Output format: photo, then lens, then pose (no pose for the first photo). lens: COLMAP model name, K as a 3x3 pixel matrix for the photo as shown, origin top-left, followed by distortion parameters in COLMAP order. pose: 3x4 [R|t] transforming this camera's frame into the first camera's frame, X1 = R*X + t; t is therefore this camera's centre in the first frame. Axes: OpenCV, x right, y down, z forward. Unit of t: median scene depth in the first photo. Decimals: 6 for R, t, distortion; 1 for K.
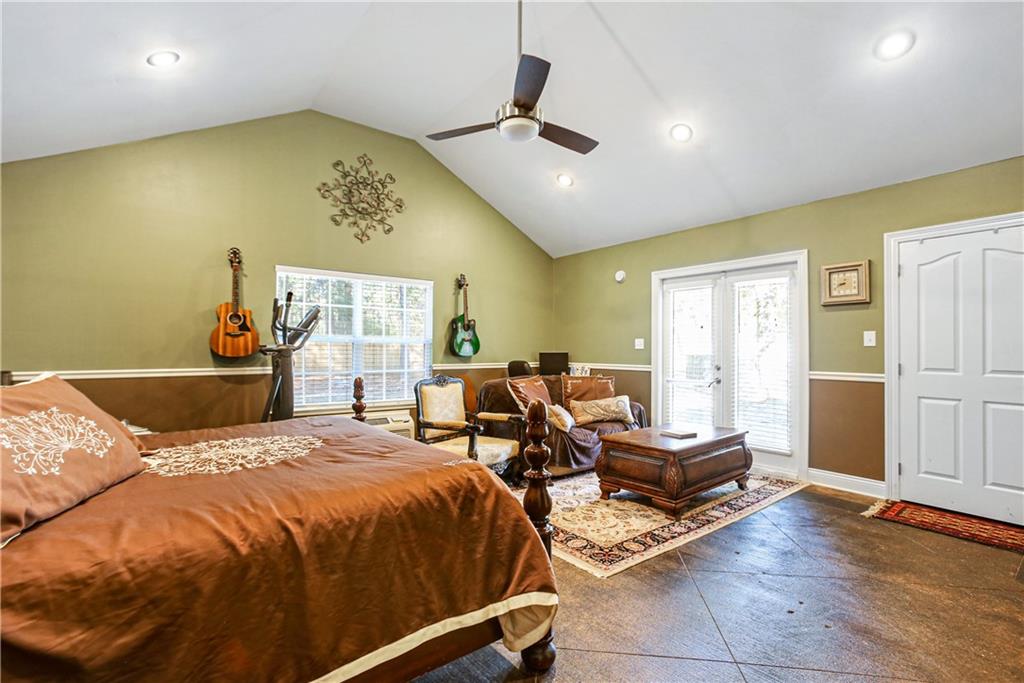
lens RADIAL K [[458.7, 0, 509.9], [0, 458.7, 339.6], [0, 0, 1]] dist [-0.043185, 0.024803]
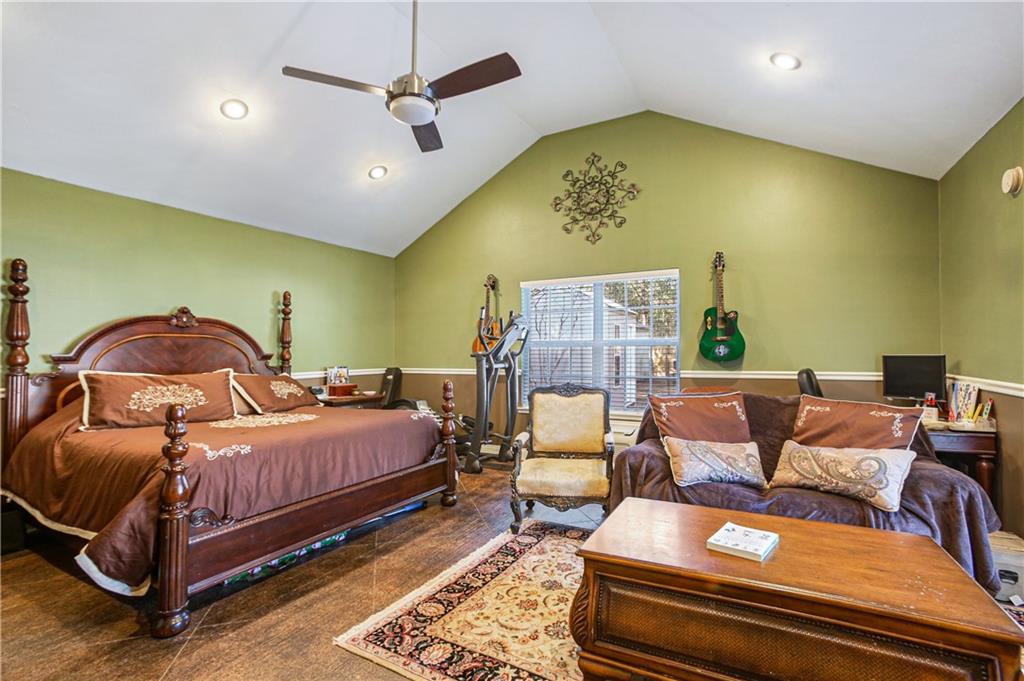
lens RADIAL K [[458.7, 0, 509.9], [0, 458.7, 338.6], [0, 0, 1]] dist [-0.043185, 0.024803]
pose [[0.413429, -0.036111, -0.909820, 0.495925], [0.031408, 0.999184, -0.025386, 0.008660], [0.909995, -0.018081, 0.414226, 0.442476]]
